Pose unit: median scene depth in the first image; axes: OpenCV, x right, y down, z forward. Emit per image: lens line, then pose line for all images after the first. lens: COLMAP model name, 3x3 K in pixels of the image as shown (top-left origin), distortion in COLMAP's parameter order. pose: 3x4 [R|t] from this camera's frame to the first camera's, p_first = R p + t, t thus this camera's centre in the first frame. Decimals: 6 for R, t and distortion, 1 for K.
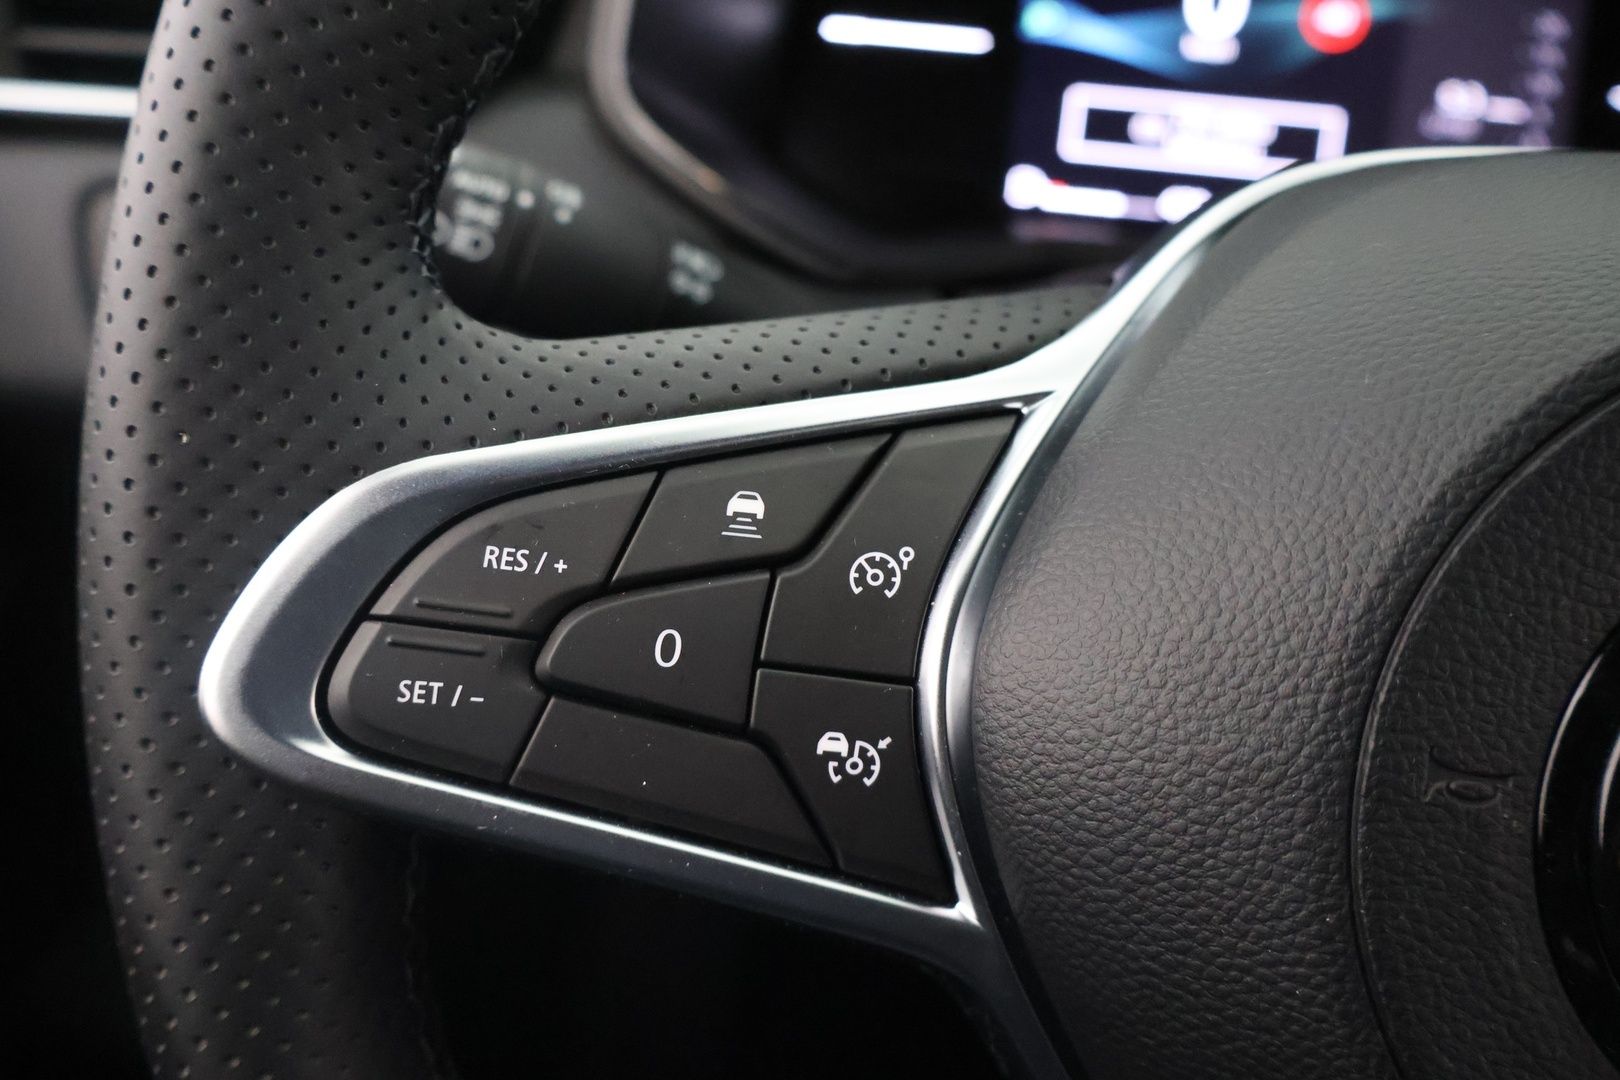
lens RADIAL K [[1375.5, 0, 810.0], [0, 1375.5, 540.0], [0, 0, 1]] dist [-0.000938, 0.002899]
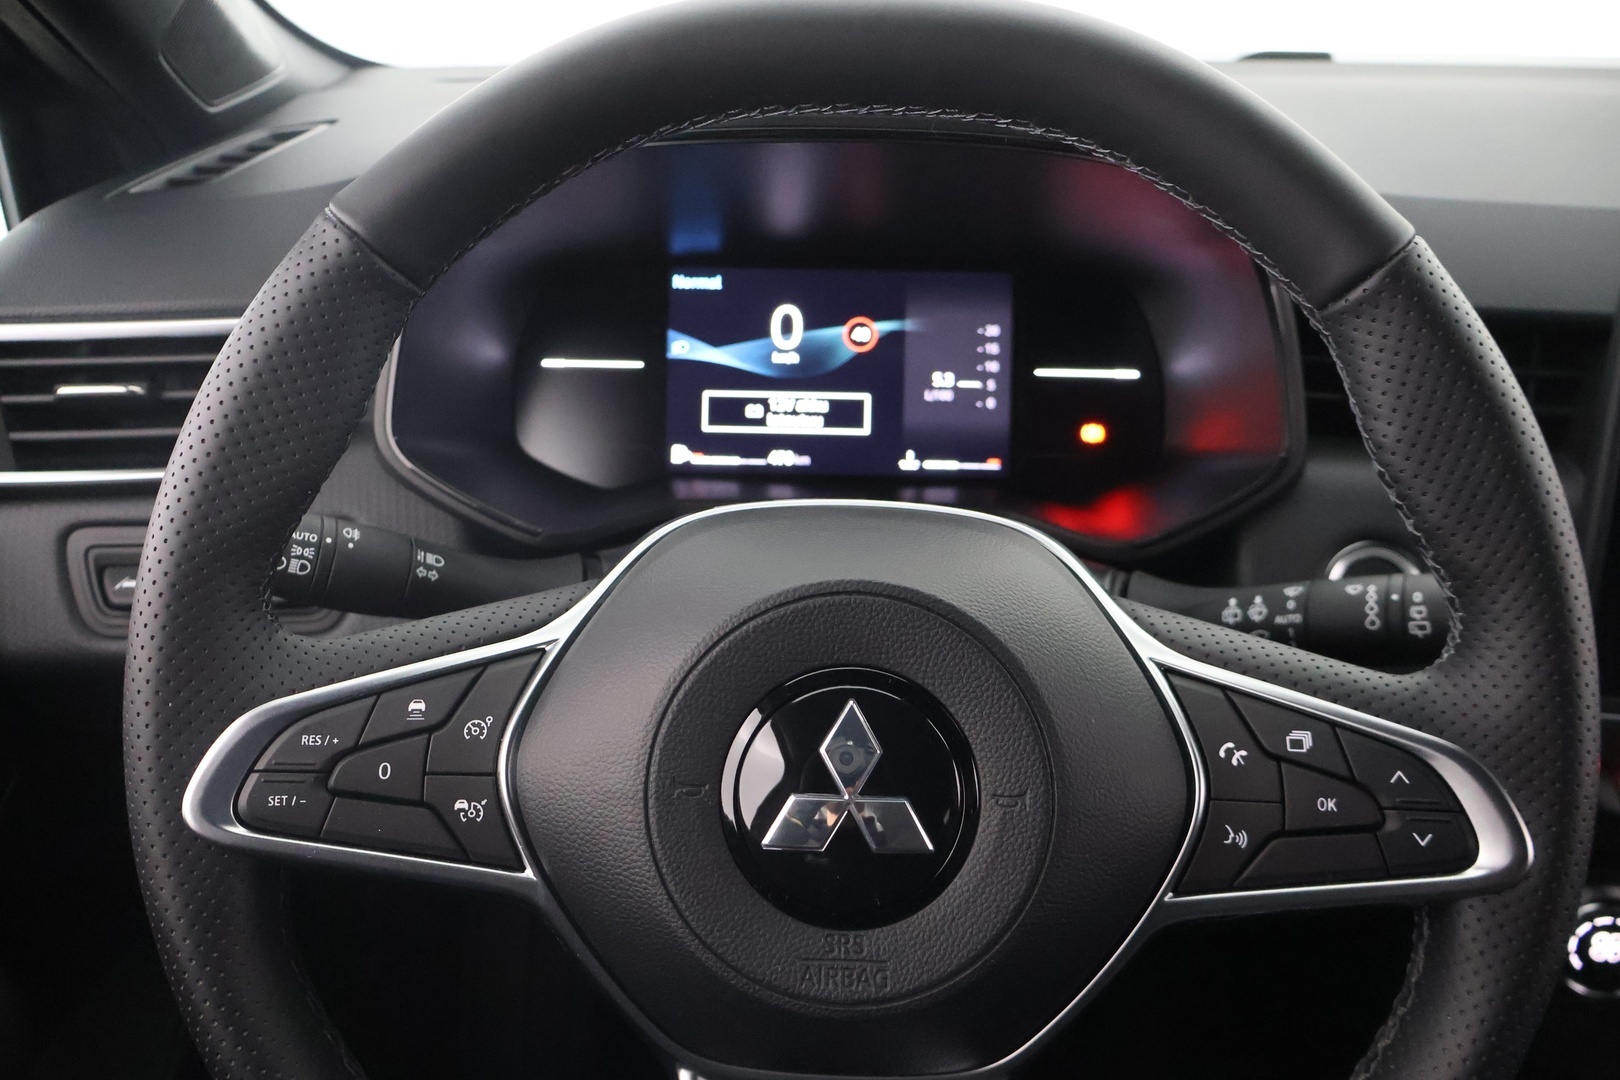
lens RADIAL K [[1375.5, 0, 810.0], [0, 1375.5, 540.0], [0, 0, 1]] dist [-0.000938, 0.002899]
pose [[0.992638, -0.095336, 0.074709, 0.467623], [0.101799, 0.990896, -0.088098, -0.030587], [-0.065630, 0.095054, 0.993306, -1.382753]]
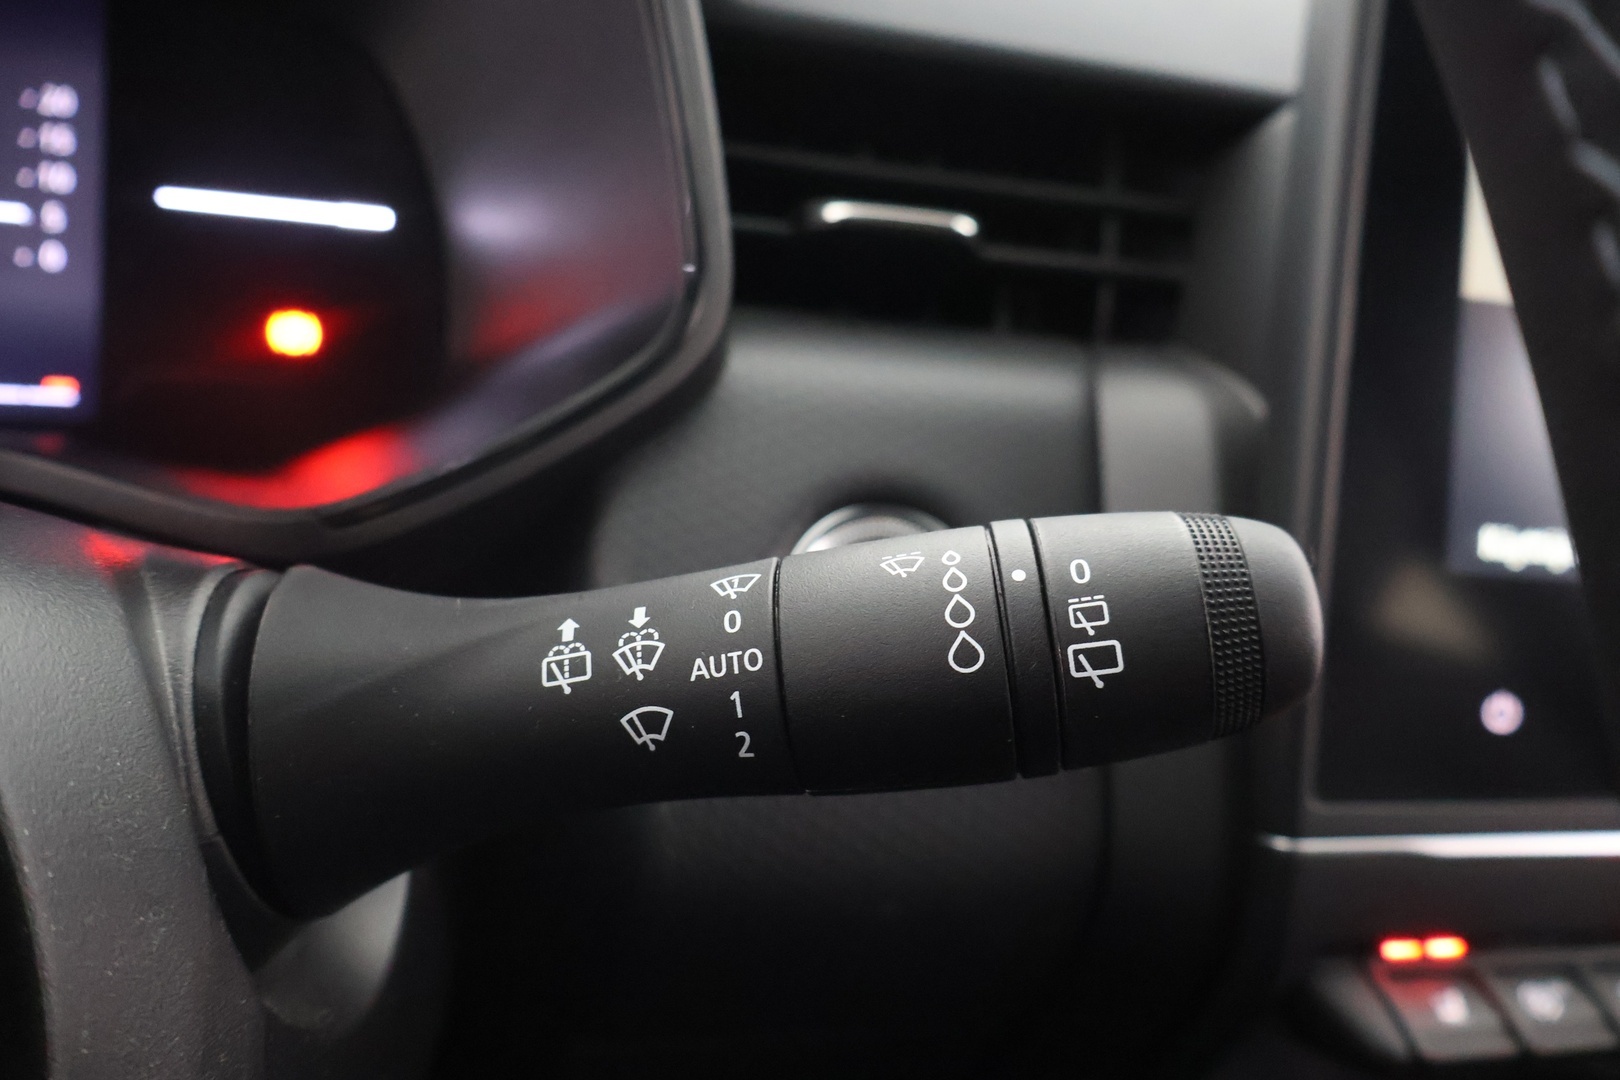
lens RADIAL K [[1375.5, 0, 810.0], [0, 1375.5, 540.0], [0, 0, 1]] dist [-0.000938, 0.002899]
pose [[0.862773, -0.098039, 0.495995, 1.250159], [0.178605, 0.976869, -0.117590, 0.021727], [-0.472993, 0.190041, 0.860326, 0.577609]]
